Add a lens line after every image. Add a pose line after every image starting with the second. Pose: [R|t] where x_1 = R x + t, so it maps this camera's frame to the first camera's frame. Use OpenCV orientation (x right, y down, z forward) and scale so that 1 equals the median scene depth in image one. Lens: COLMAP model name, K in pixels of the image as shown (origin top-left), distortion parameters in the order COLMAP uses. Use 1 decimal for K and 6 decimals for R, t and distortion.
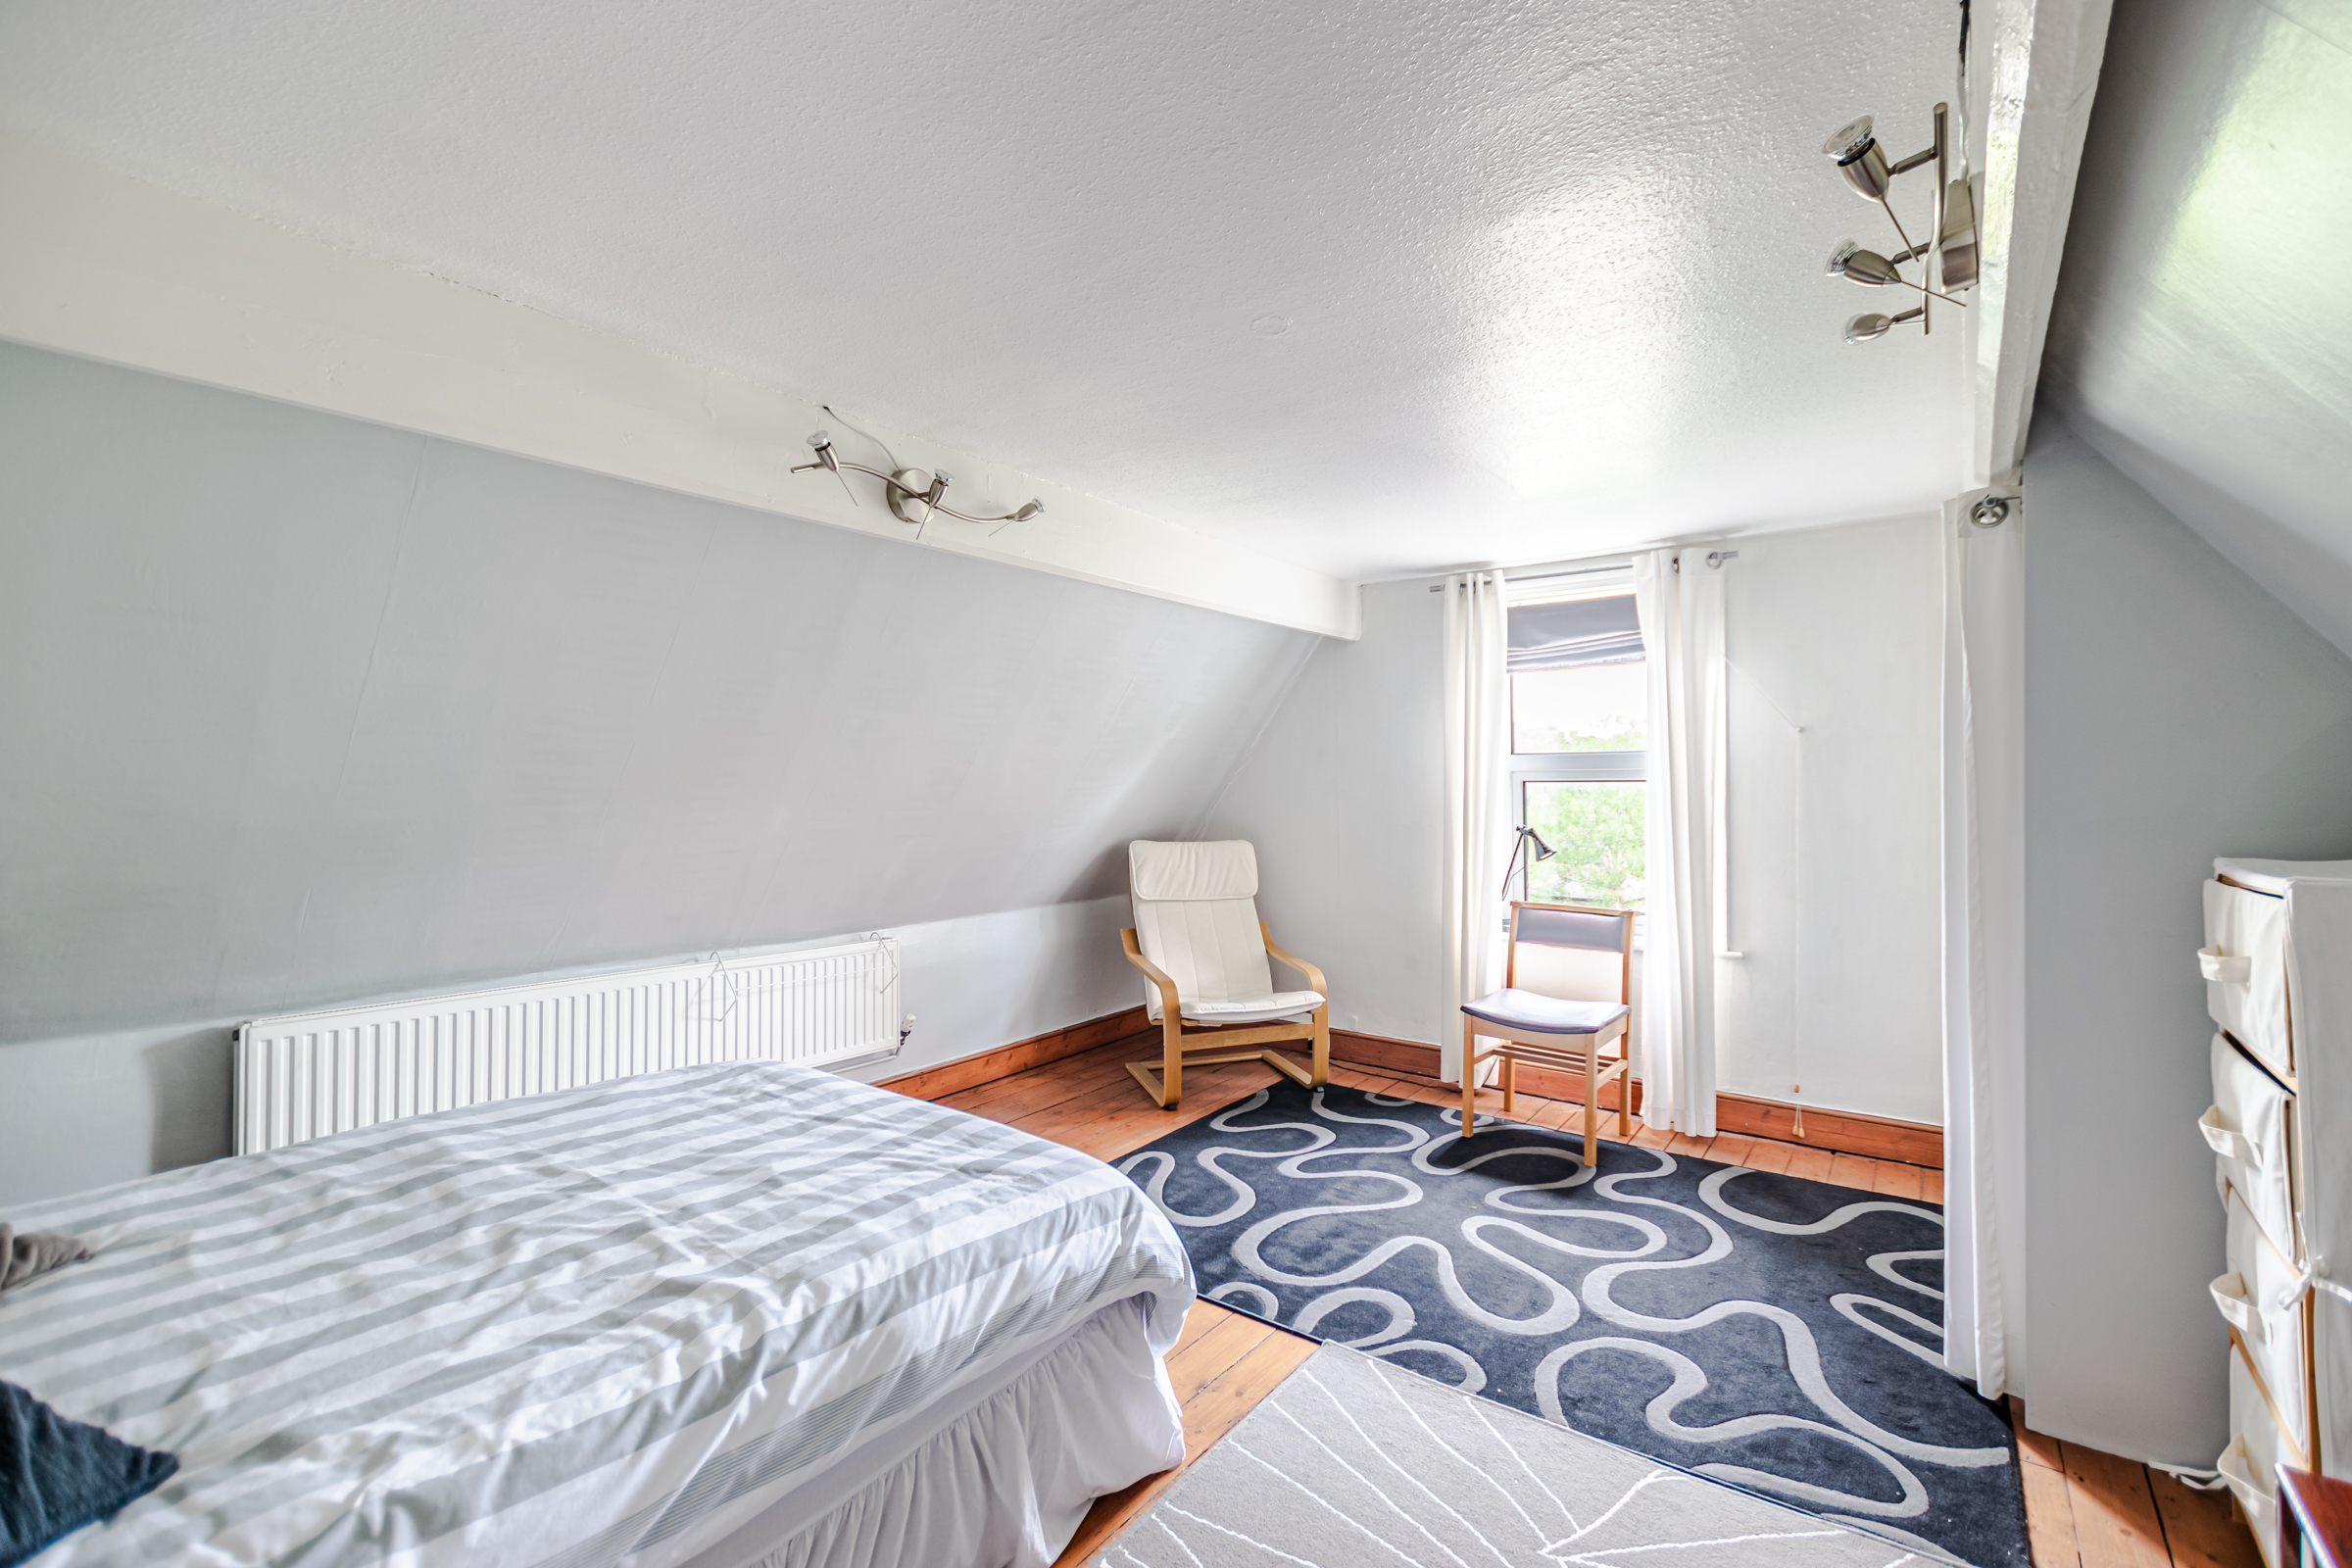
lens RADIAL K [[1022.1, 0, 1176.0], [0, 1022.1, 784.0], [0, 0, 1]] dist [0.000363, 0.000024]
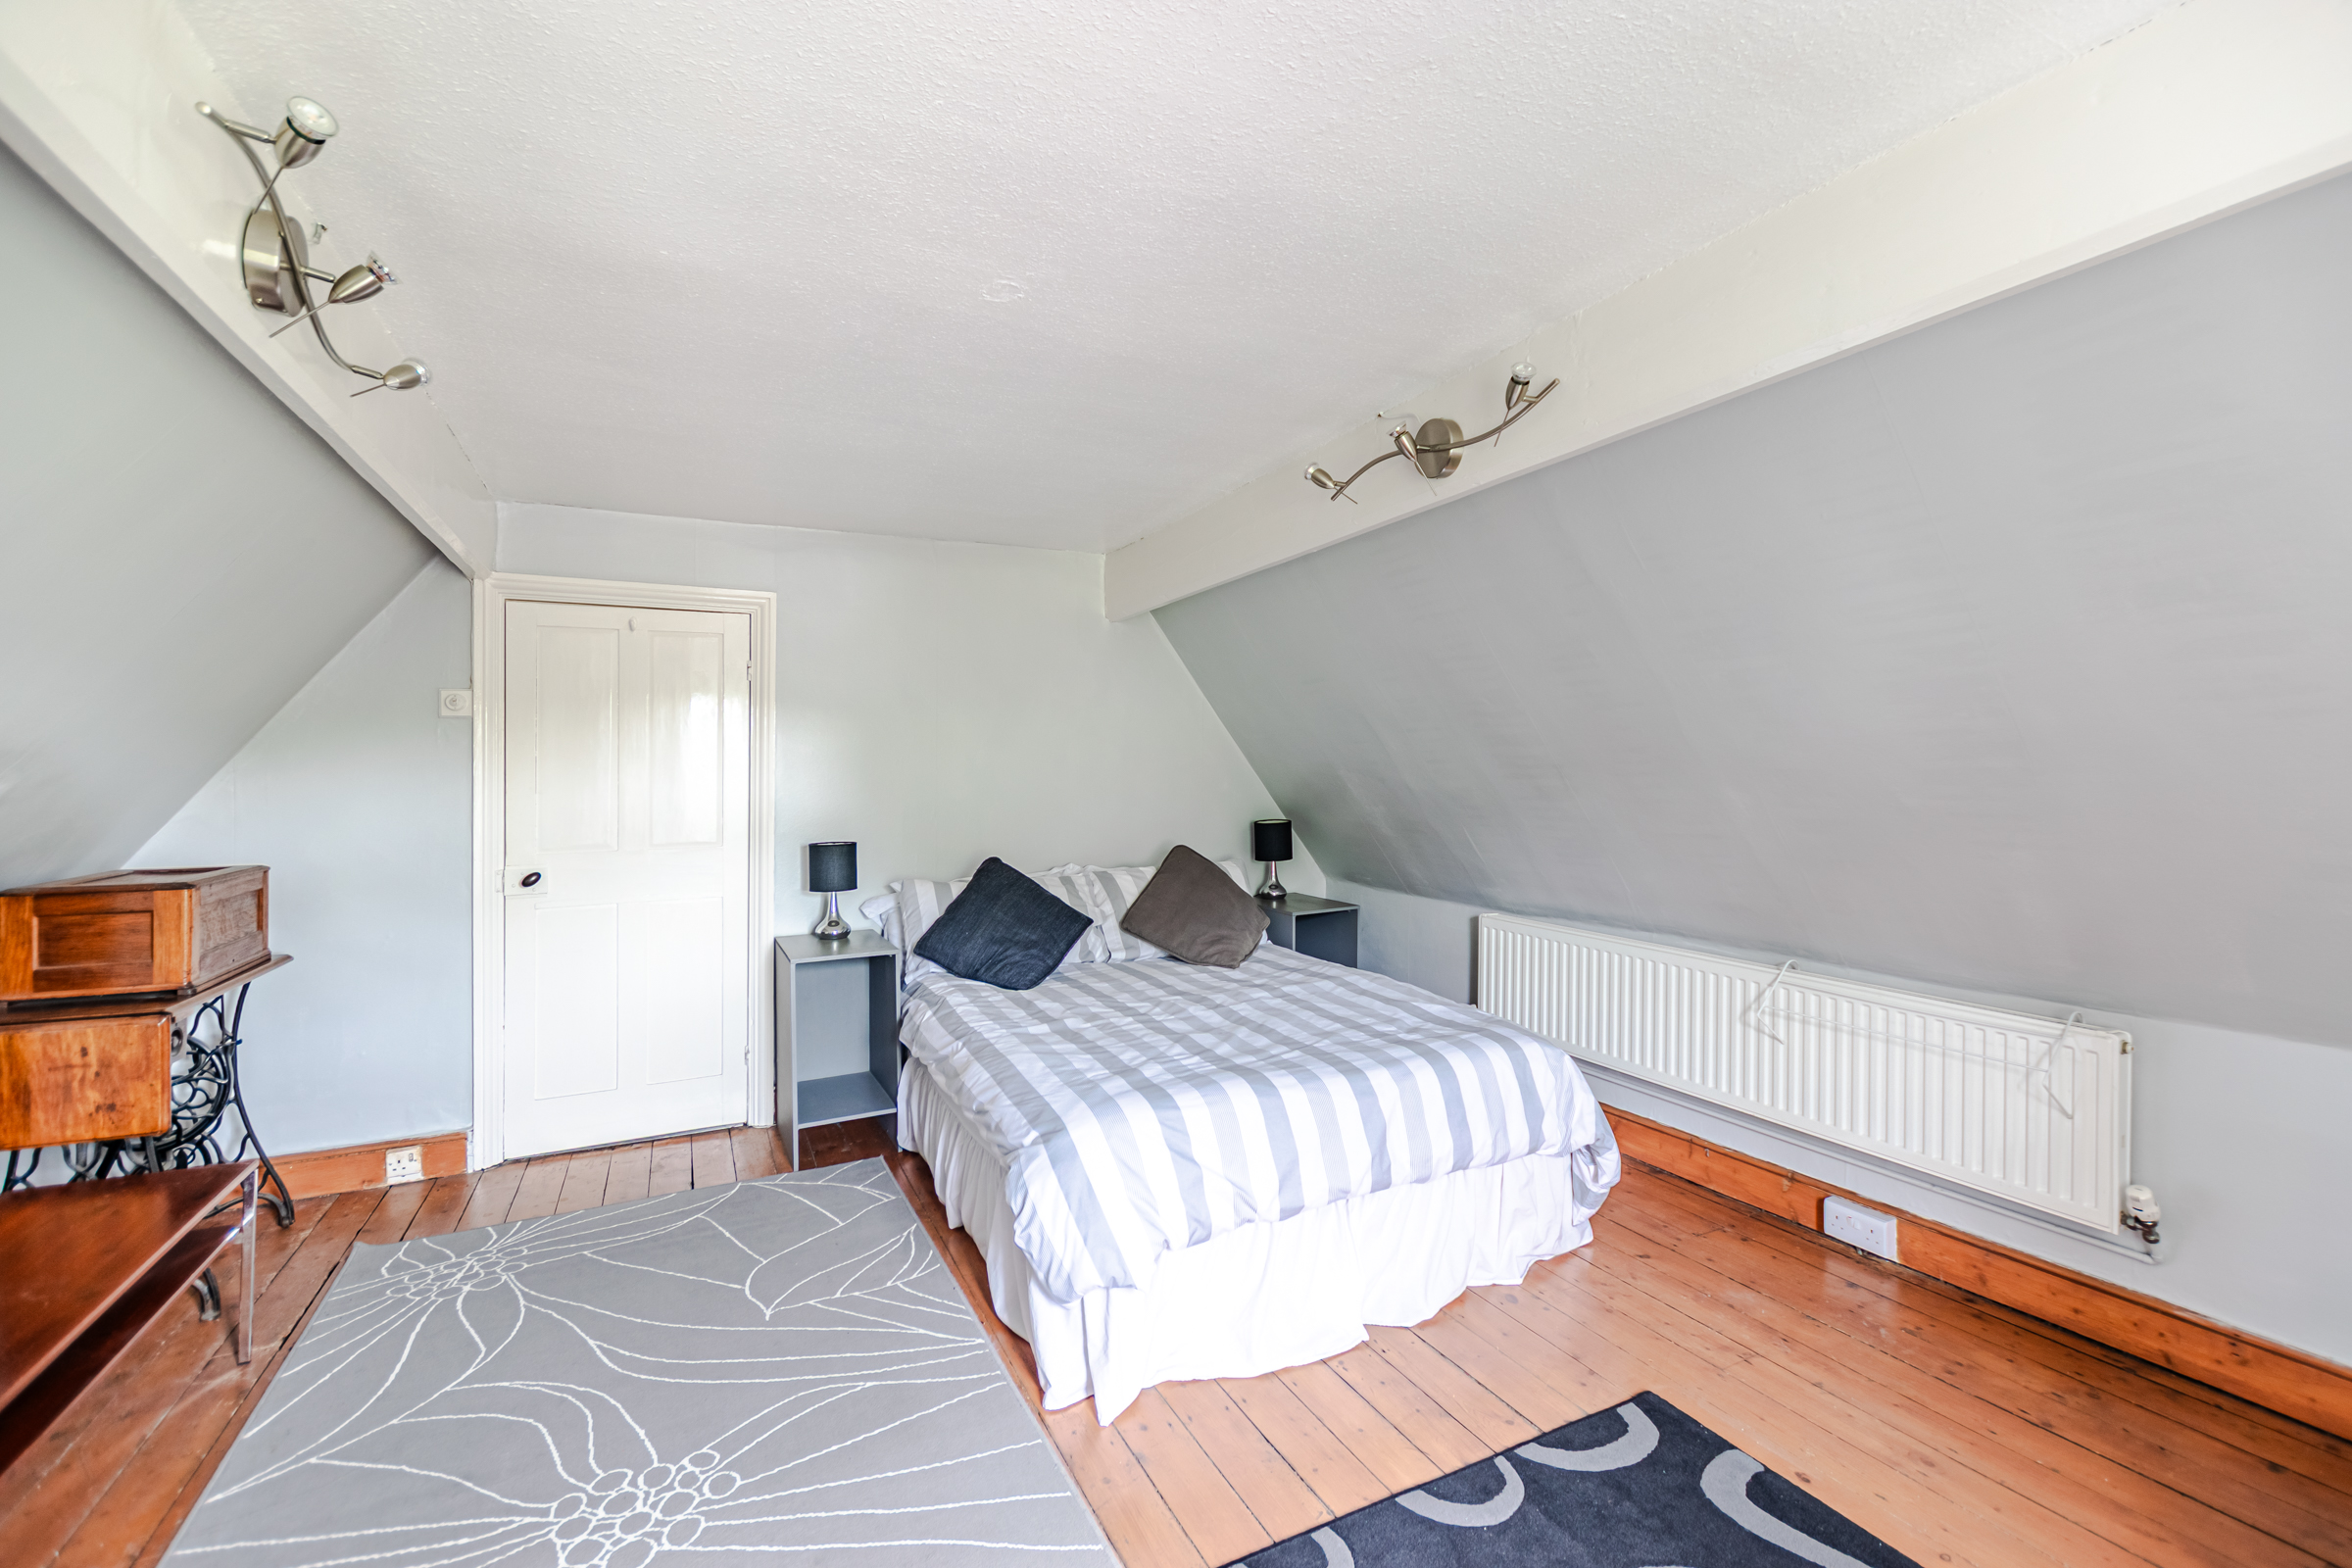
lens RADIAL K [[1022.1, 0, 1176.0], [0, 1022.1, 784.0], [0, 0, 1]] dist [0.000363, 0.000024]
pose [[-0.452523, 0.017282, -0.891585, 0.727387], [0.011486, 0.999842, 0.013551, 0.004876], [0.891679, -0.004108, -0.452650, 1.321382]]
